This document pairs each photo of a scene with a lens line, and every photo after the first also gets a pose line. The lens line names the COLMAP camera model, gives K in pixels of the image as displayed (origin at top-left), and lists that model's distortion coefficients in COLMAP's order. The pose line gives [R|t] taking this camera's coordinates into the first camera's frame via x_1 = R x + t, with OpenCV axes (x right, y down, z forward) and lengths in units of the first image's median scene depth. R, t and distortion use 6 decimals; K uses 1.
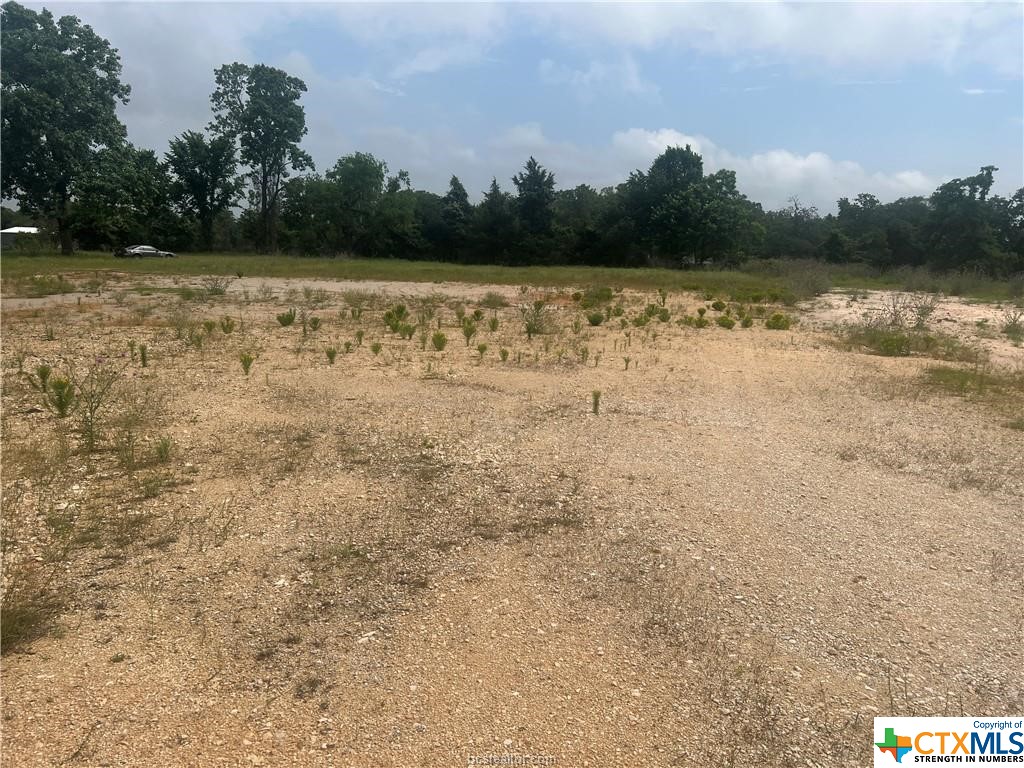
lens RADIAL K [[760.0, 0, 512.0], [0, 760.0, 384.0], [0, 0, 1]] dist [0.074489, -0.098264]
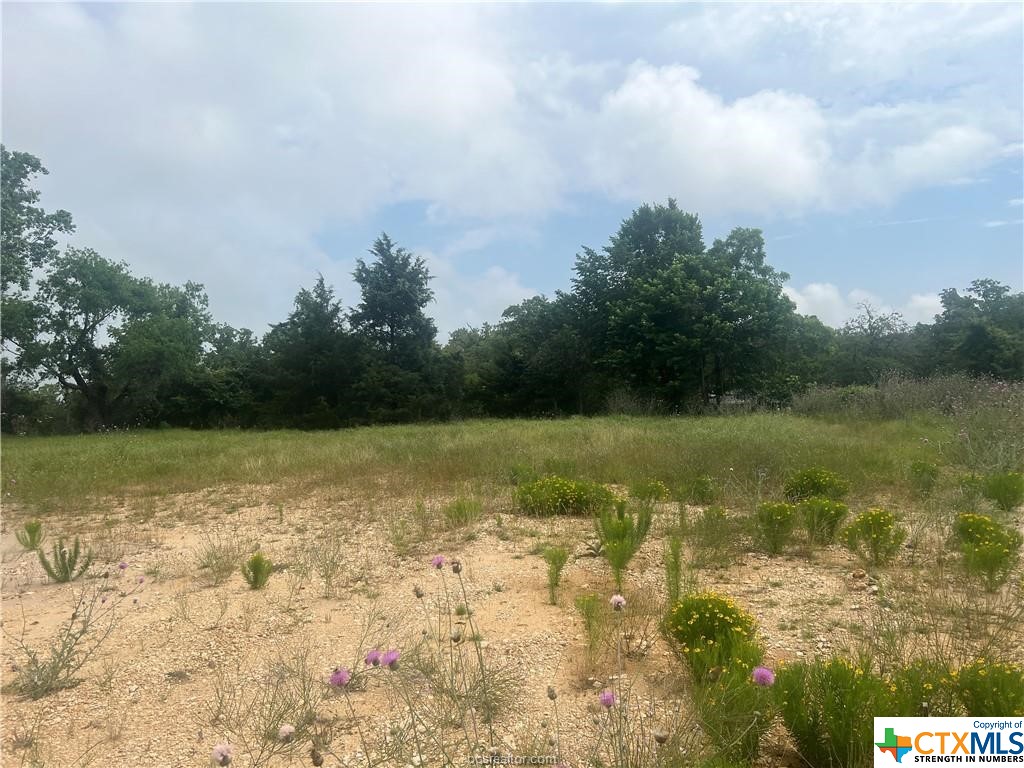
lens RADIAL K [[755.9, 0, 512.0], [0, 755.9, 384.0], [0, 0, 1]] dist [0.097222, -0.109230]
pose [[0.994898, -0.068738, -0.073839, 0.147807], [0.052590, 0.978005, -0.201845, -0.071084], [0.086089, 0.196932, 0.976630, 0.475957]]
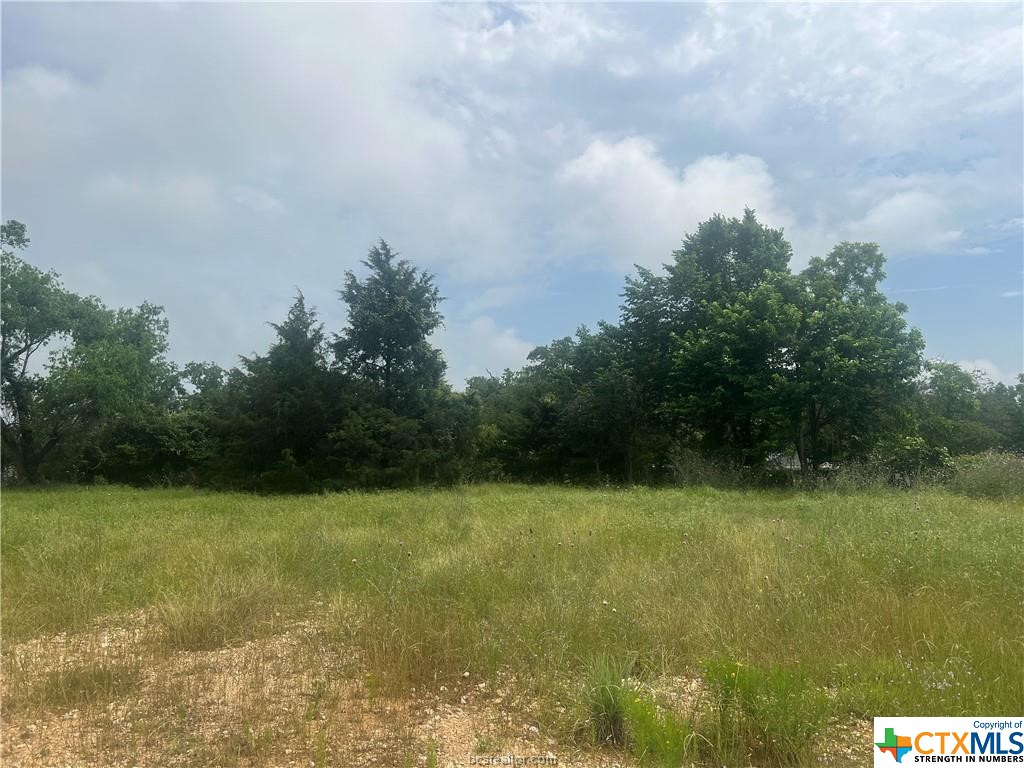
lens RADIAL K [[760.0, 0, 512.0], [0, 760.0, 384.0], [0, 0, 1]] dist [0.074489, -0.098264]
pose [[0.994305, -0.049962, -0.094132, 0.132096], [0.022331, 0.961364, -0.274375, -0.095523], [0.104203, 0.270710, 0.957005, 0.598141]]
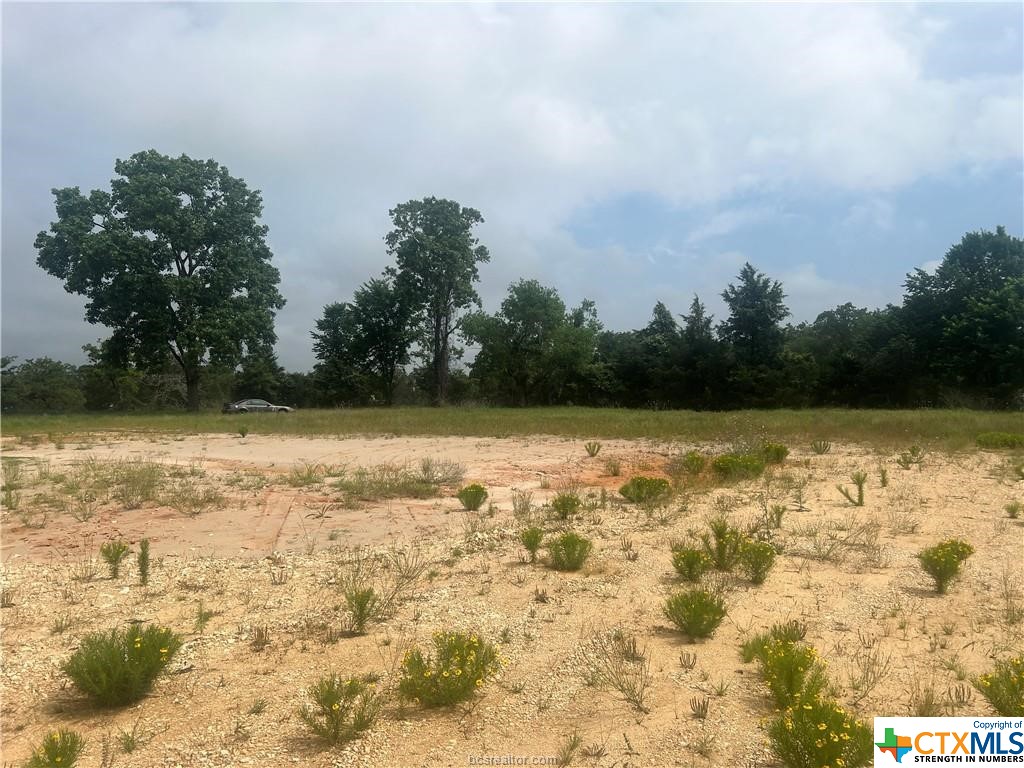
lens RADIAL K [[760.0, 0, 512.0], [0, 760.0, 384.0], [0, 0, 1]] dist [0.074489, -0.098264]
pose [[0.929770, -0.039411, -0.366024, 0.077075], [-0.033914, 0.980856, -0.191759, -0.035598], [0.366575, 0.190705, 0.910634, 0.267522]]
